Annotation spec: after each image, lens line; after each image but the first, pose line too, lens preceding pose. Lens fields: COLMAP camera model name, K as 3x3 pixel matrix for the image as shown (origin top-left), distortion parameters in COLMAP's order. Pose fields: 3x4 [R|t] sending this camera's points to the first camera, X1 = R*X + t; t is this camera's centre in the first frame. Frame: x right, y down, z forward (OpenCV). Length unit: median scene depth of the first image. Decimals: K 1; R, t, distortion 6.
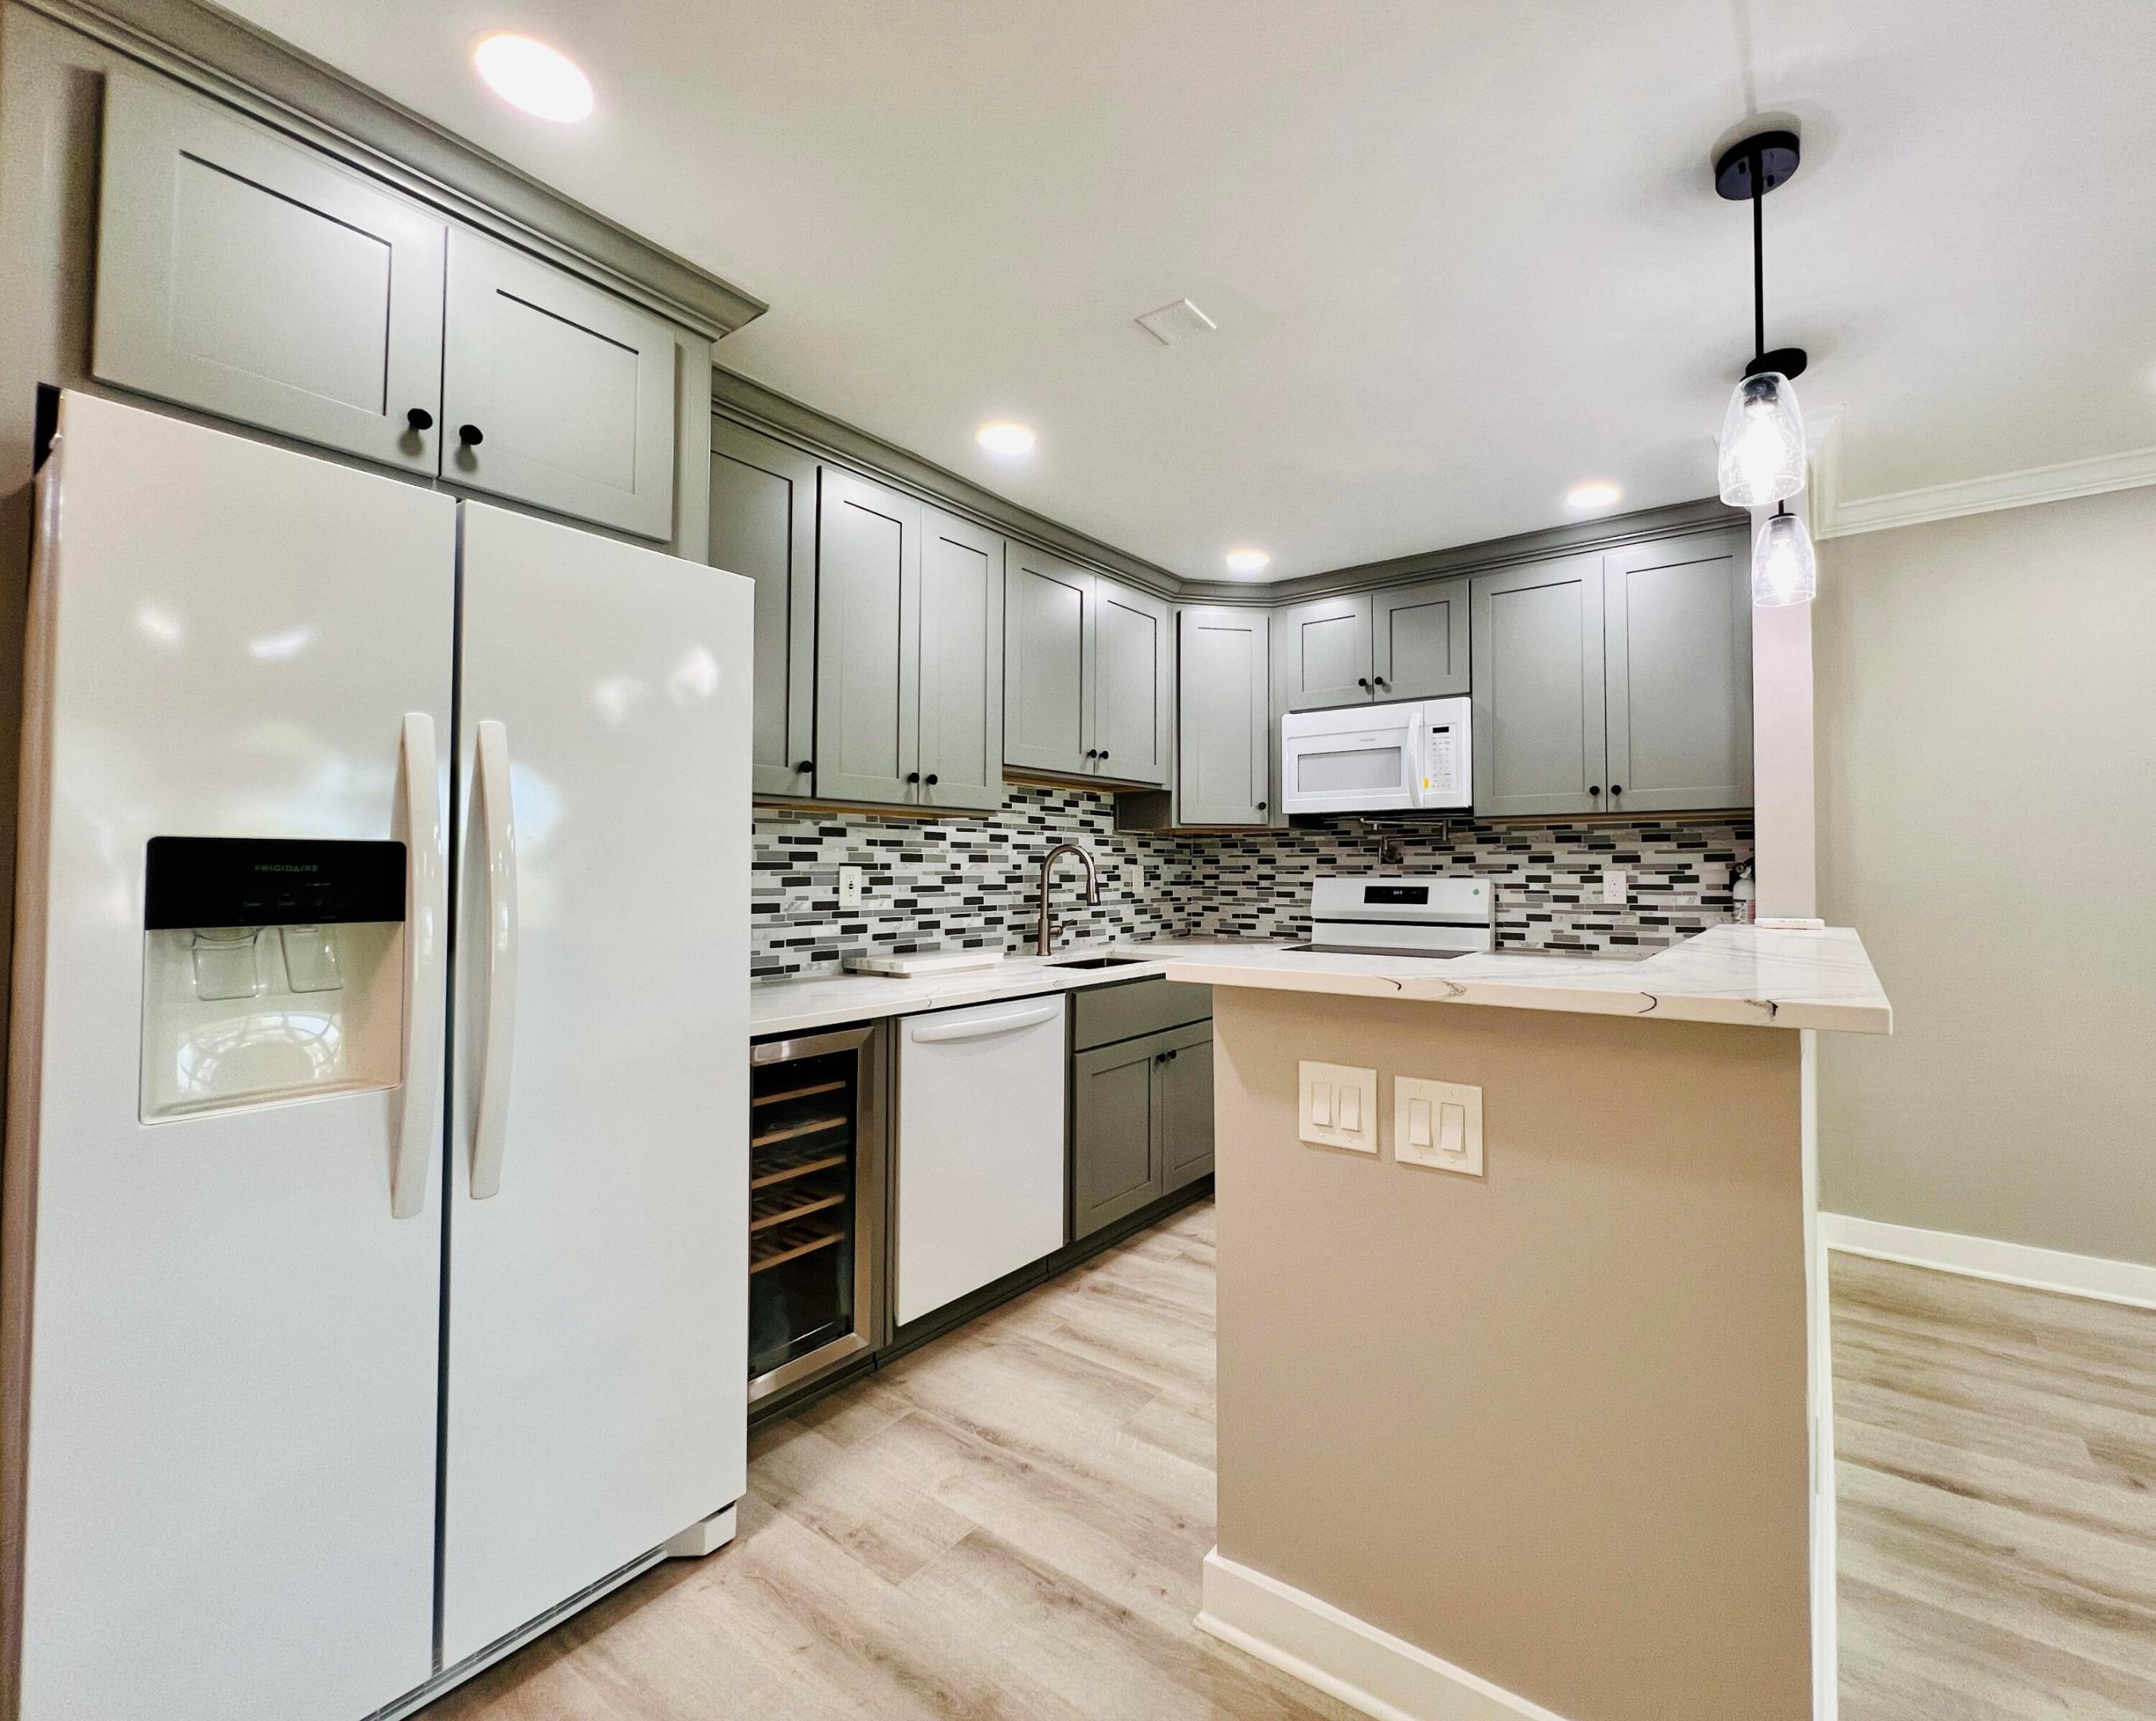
lens RADIAL K [[938.8, 0, 1184.7], [0, 938.8, 849.0], [0, 0, 1]] dist [-0.002778, 0.001381]
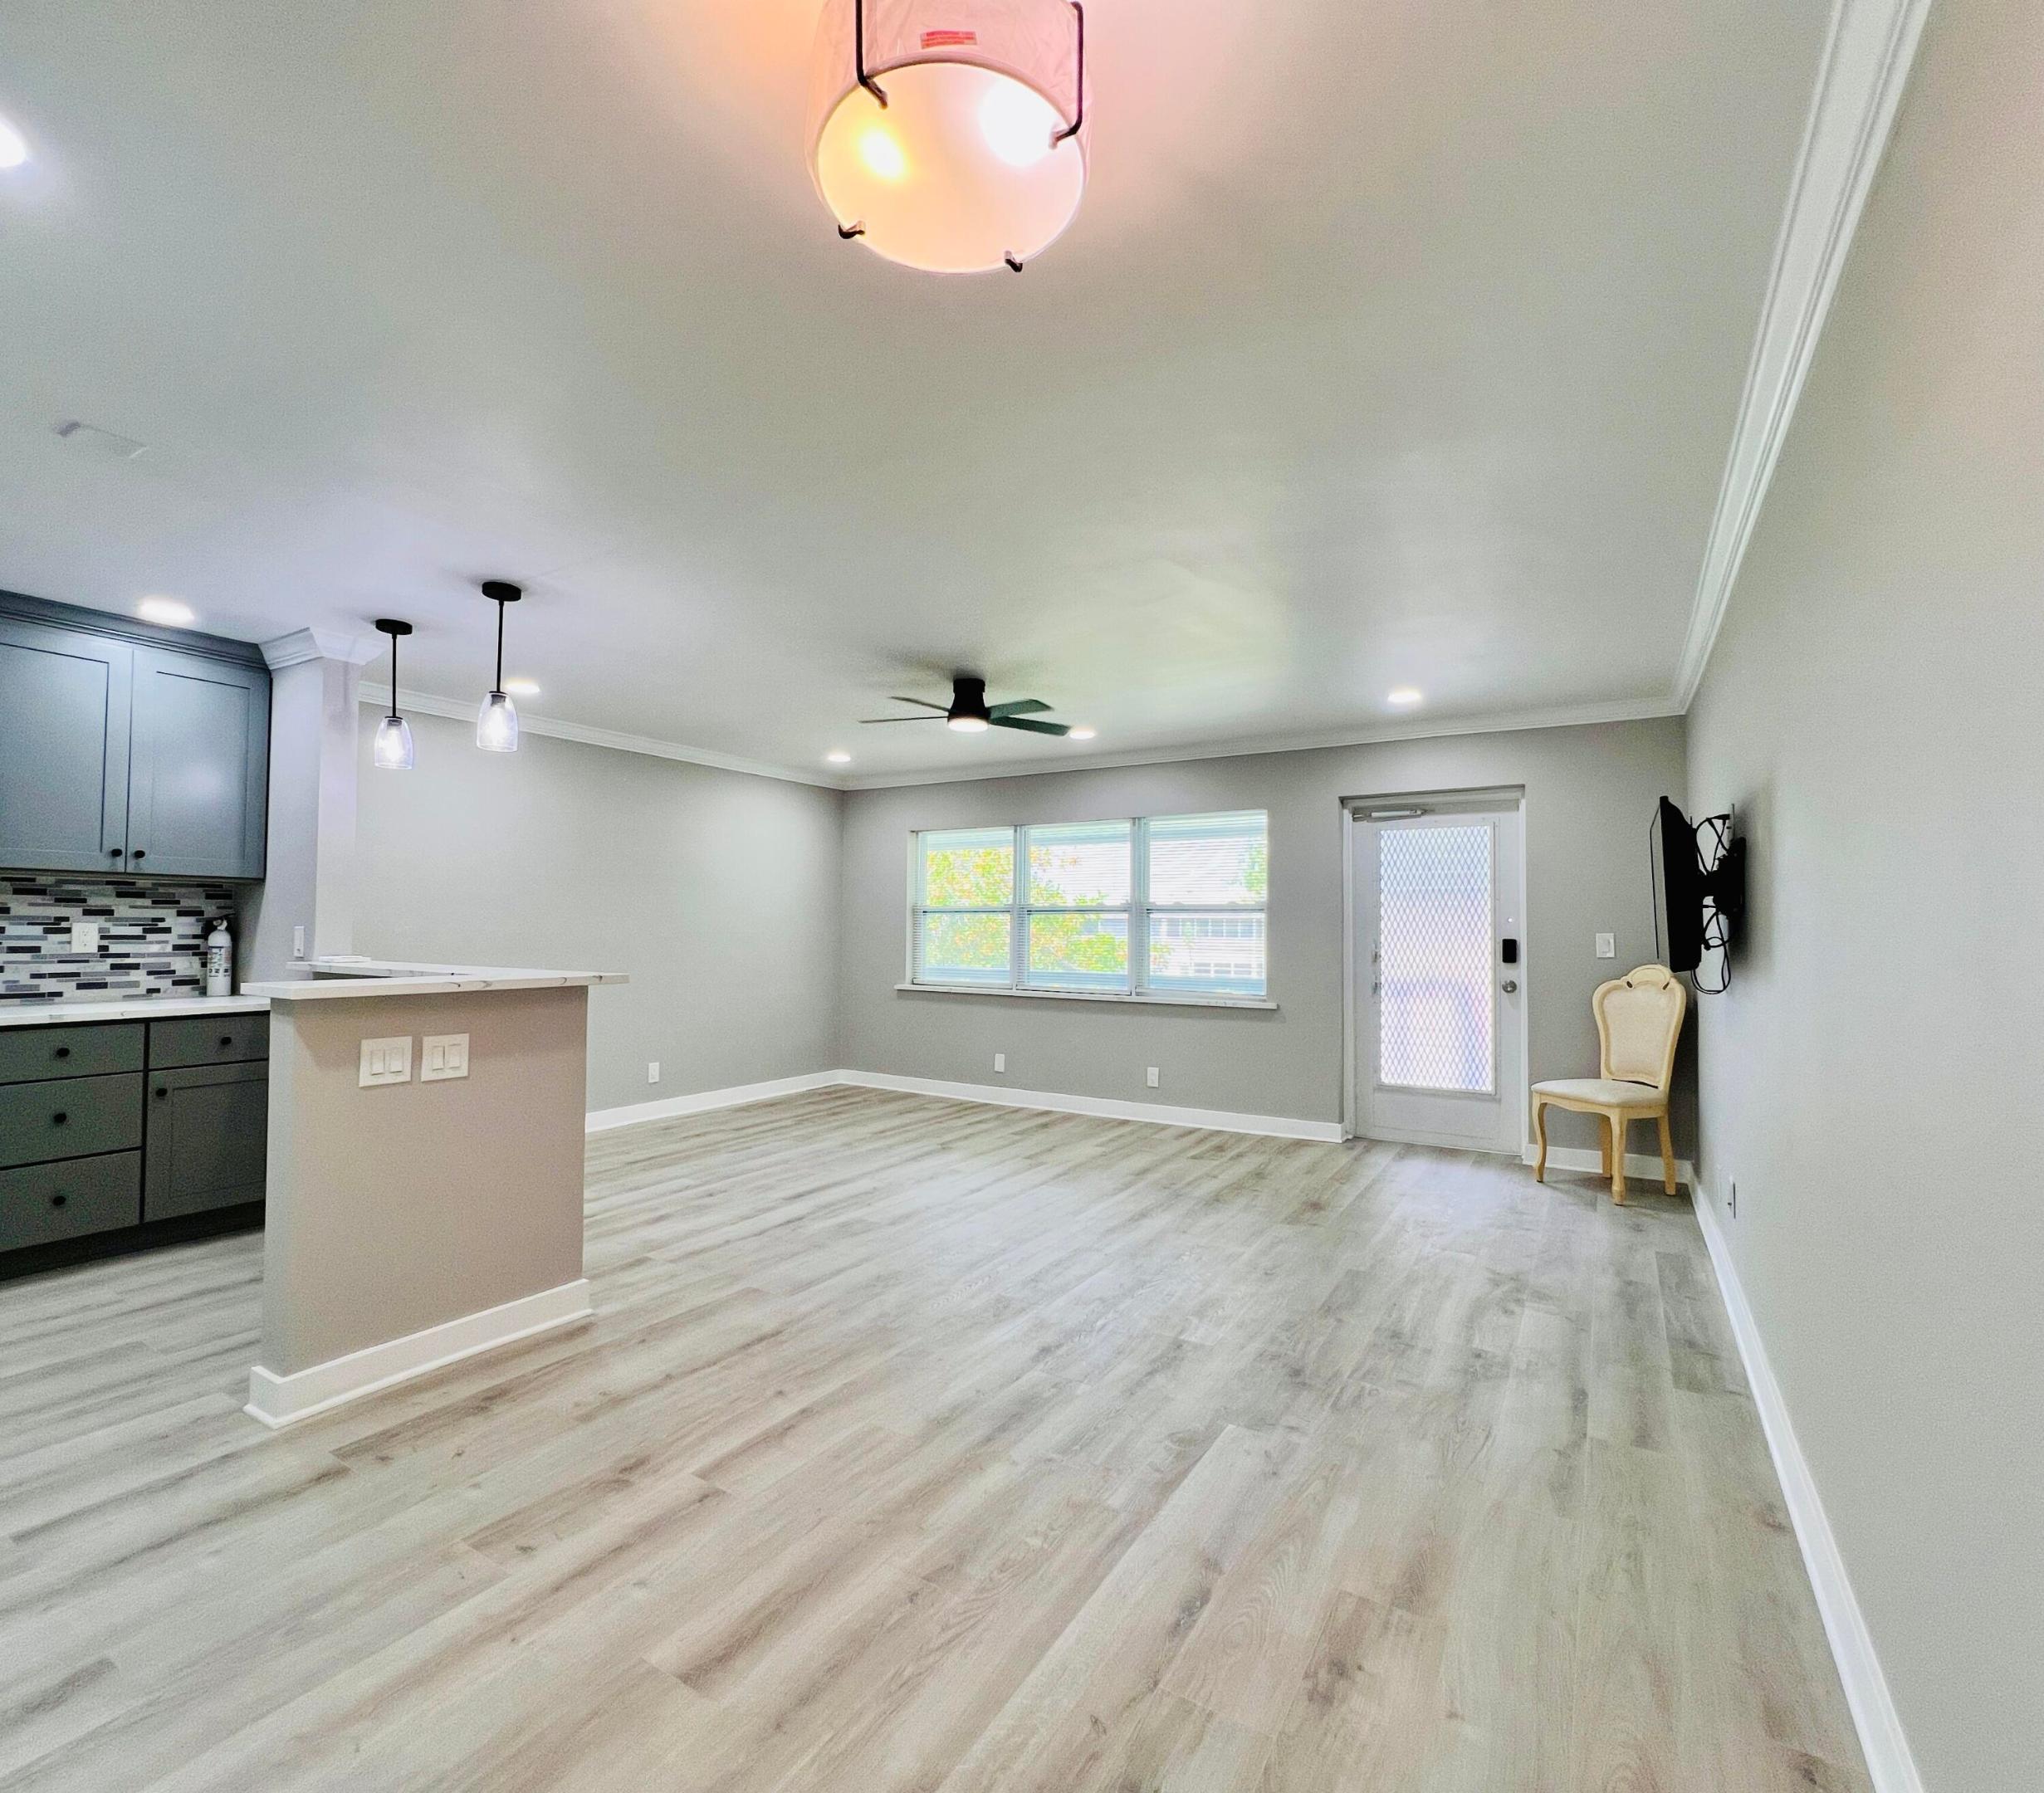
lens RADIAL K [[954.6, 0, 1020.6], [0, 954.6, 900.3], [0, 0, 1]] dist [-0.001238, 0.000342]
pose [[-0.043406, 0.032303, 0.998535, -0.772275], [-0.035398, 0.998800, -0.033850, -0.004110], [-0.998430, -0.036815, -0.042211, -0.046791]]
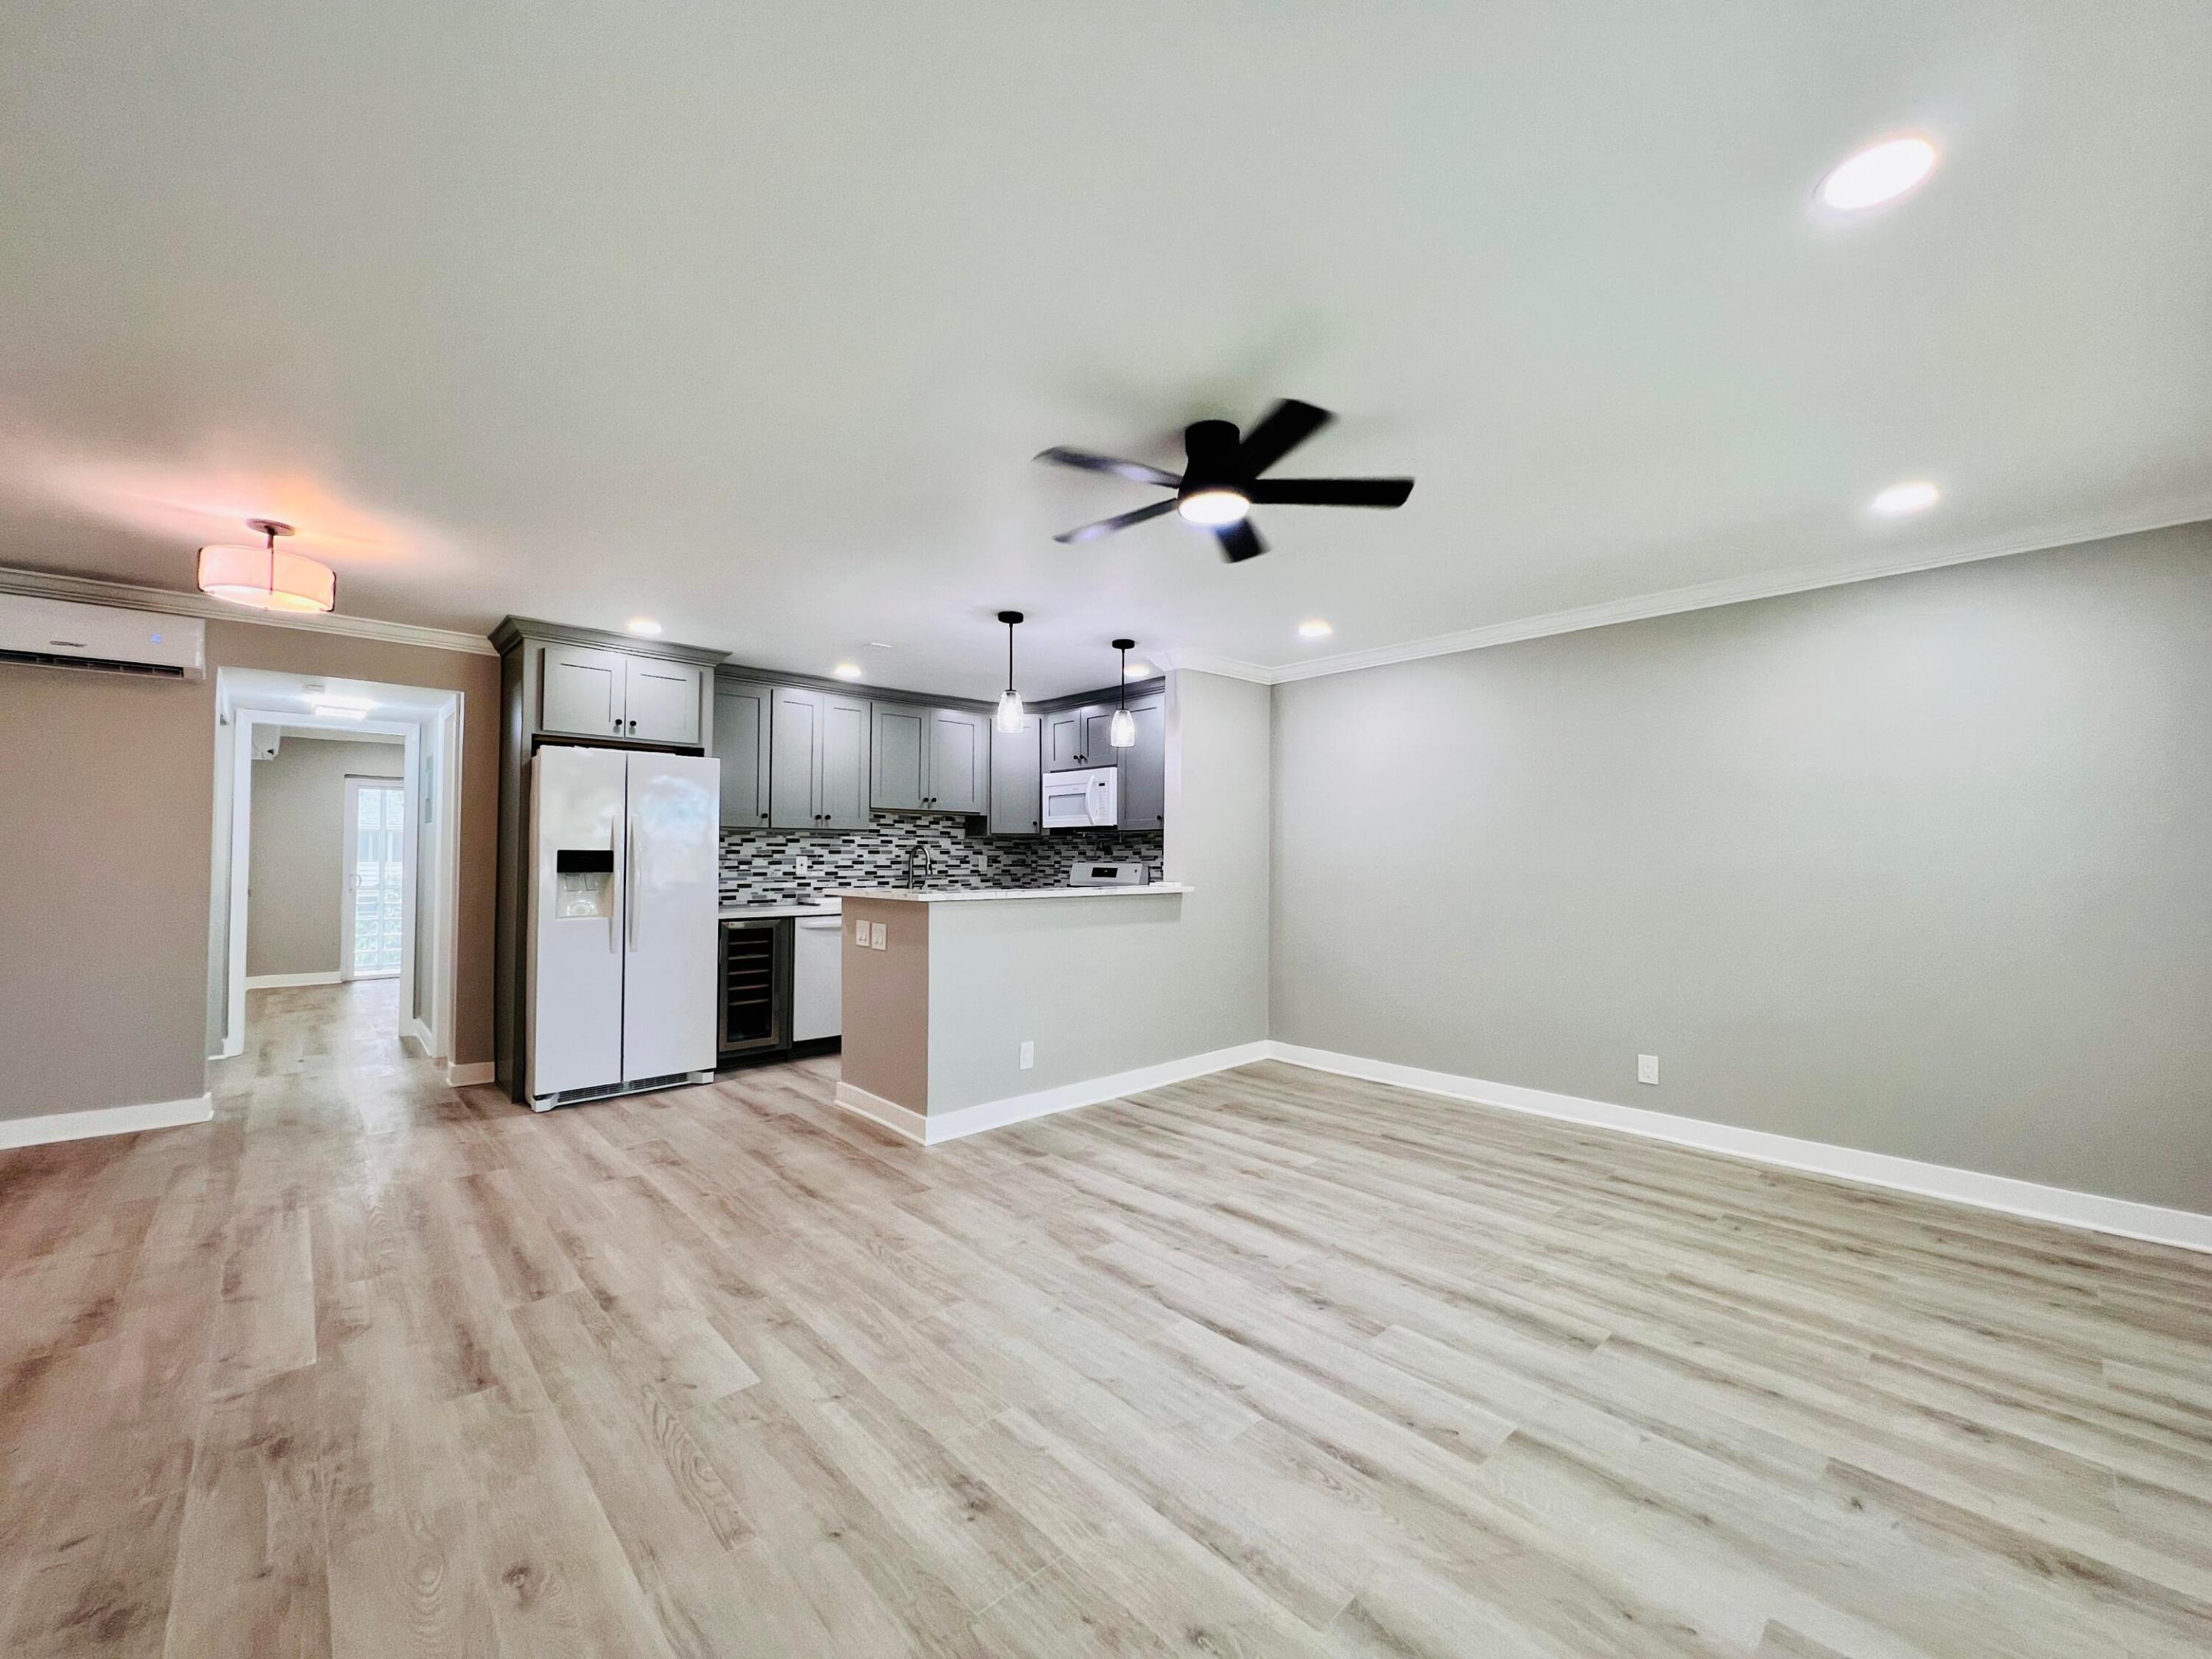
lens RADIAL K [[883.4, 0, 1114.7], [0, 883.4, 841.3], [0, 0, 1]] dist [-0.001220, 0.000705]
pose [[0.975488, 0.000853, -0.220049, 0.753527], [0.000638, 0.999977, 0.006708, -0.027456], [0.220050, -0.006684, 0.975466, -0.792138]]
